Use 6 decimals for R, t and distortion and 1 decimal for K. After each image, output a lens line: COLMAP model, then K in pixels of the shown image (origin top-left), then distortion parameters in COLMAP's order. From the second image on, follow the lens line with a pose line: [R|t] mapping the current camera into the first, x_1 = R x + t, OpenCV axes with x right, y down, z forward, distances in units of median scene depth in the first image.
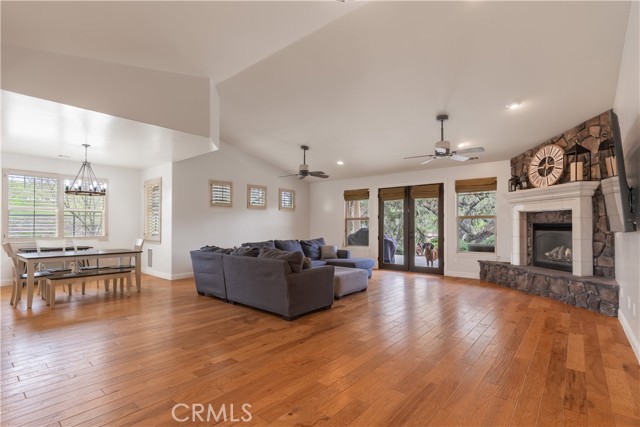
lens RADIAL K [[303.0, 0, 307.7], [0, 303.0, 223.8], [0, 0, 1]] dist [-0.005010, -0.000643]
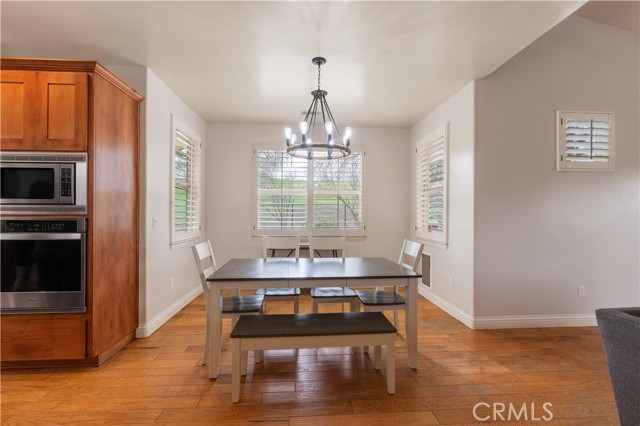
lens RADIAL K [[290.3, 0, 325.2], [0, 290.3, 212.8], [0, 0, 1]] dist [-0.010144, 0.001986]
pose [[0.714710, -0.006160, -0.699394, -0.340974], [0.005016, 0.999981, -0.003681, 0.003611], [0.699403, -0.000877, 0.714727, 0.585186]]
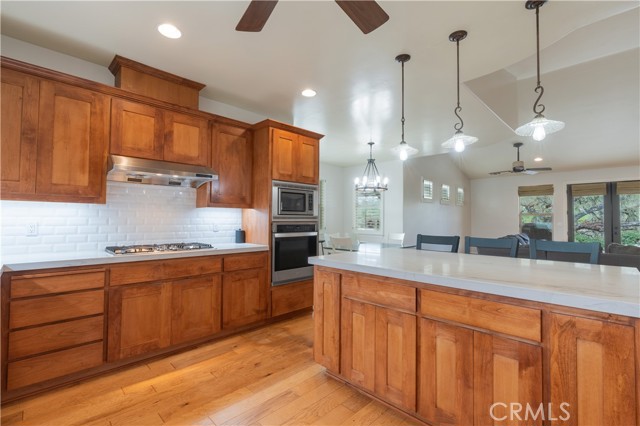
lens RADIAL K [[290.3, 0, 315.2], [0, 290.3, 206.9], [0, 0, 1]] dist [-0.010144, 0.001986]
pose [[0.998193, 0.004653, -0.059908, -0.772539], [-0.006694, 0.999402, -0.033913, -0.006493], [0.059715, 0.034253, 0.997628, 0.002946]]
